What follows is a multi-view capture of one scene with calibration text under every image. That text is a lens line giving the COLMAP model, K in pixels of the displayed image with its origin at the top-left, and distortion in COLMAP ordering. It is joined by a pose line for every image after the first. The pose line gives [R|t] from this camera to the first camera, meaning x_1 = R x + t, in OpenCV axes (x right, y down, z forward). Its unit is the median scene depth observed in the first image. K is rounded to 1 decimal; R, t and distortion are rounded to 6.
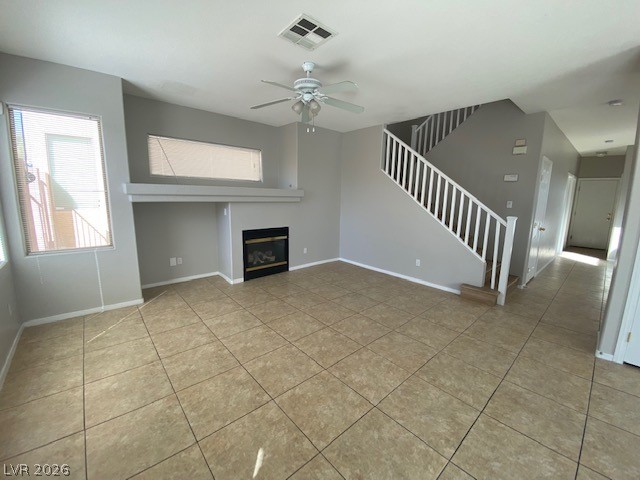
lens RADIAL K [[261.2, 0, 320.8], [0, 261.2, 235.7], [0, 0, 1]] dist [0.038481, -0.025712]
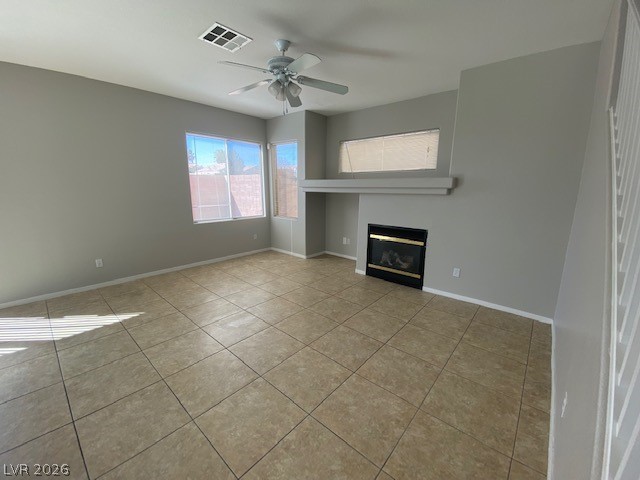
lens RADIAL K [[261.2, 0, 320.8], [0, 261.2, 235.7], [0, 0, 1]] dist [0.038481, -0.025712]
pose [[0.115734, 0.170953, -0.978458, 0.665739], [-0.159420, 0.975504, 0.151580, -0.098879], [0.980403, 0.138443, 0.140152, 0.731502]]
